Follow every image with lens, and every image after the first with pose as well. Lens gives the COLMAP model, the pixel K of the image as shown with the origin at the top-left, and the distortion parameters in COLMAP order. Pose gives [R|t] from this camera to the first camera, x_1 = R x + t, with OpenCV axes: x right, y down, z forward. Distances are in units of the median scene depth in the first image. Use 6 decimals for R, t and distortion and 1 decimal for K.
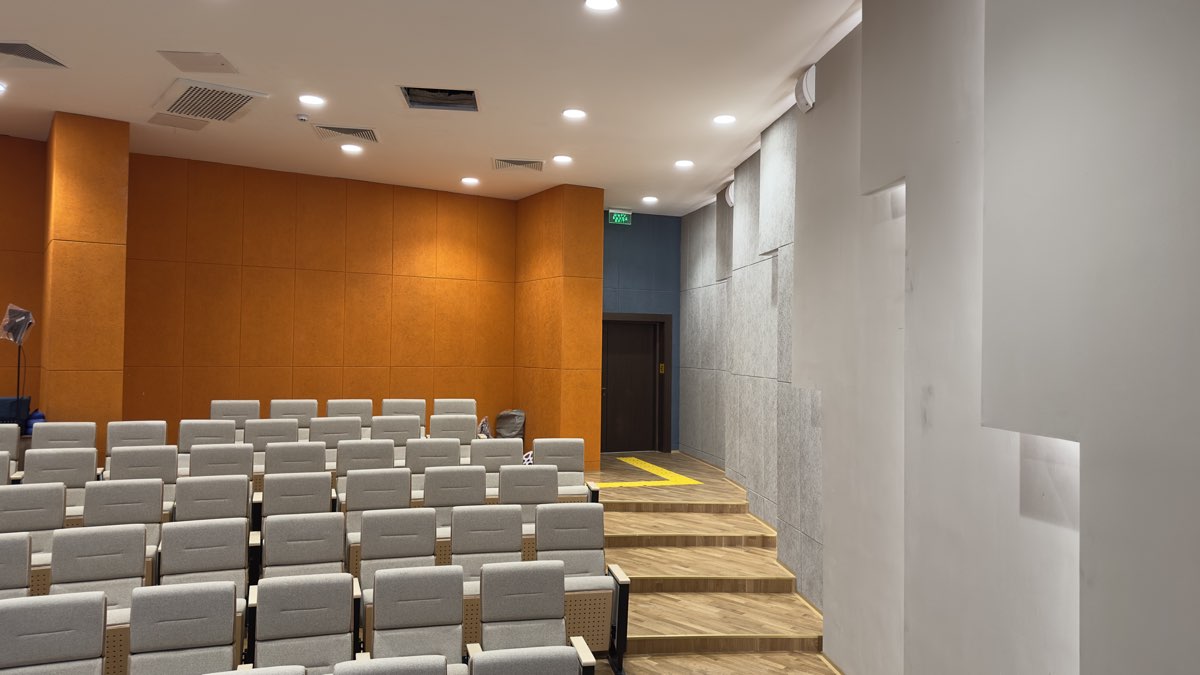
lens RADIAL K [[834.8, 0, 602.6], [0, 834.8, 327.2], [0, 0, 1]] dist [0.085125, -0.115882]
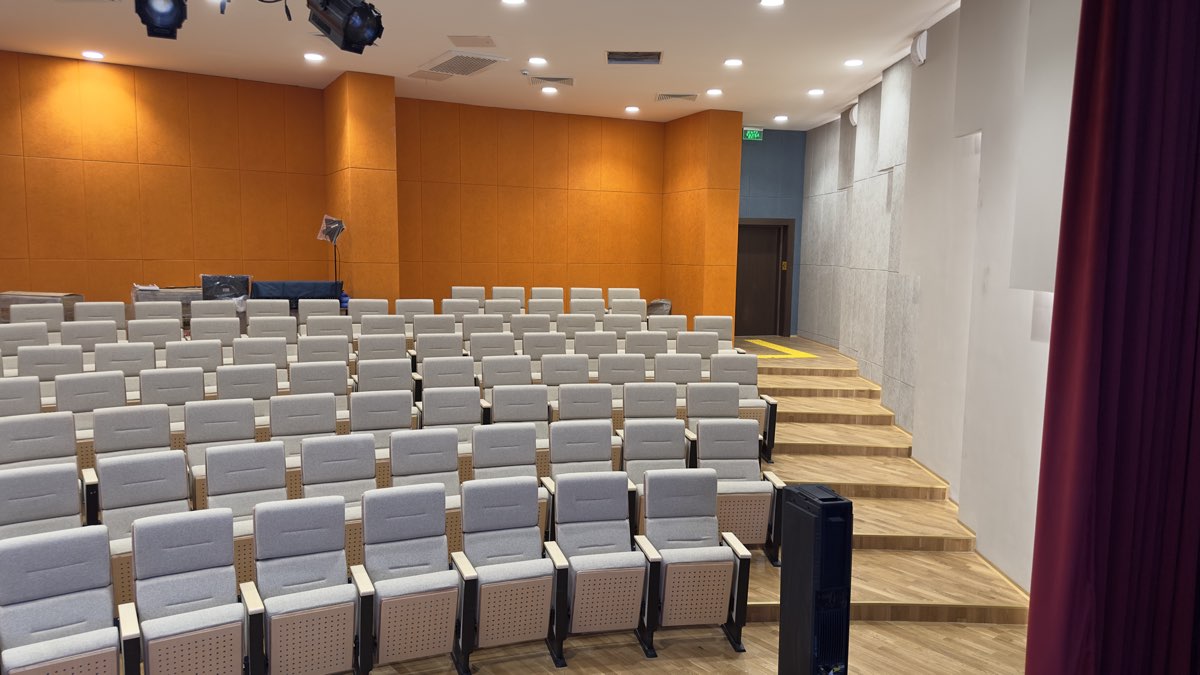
lens RADIAL K [[834.8, 0, 597.8], [0, 834.8, 342.5], [0, 0, 1]] dist [0.085125, -0.115882]
pose [[0.992056, 0.012530, -0.125168, -0.064595], [0.004337, 0.991029, 0.133579, -0.002448], [0.125719, -0.133061, 0.983102, -0.318042]]
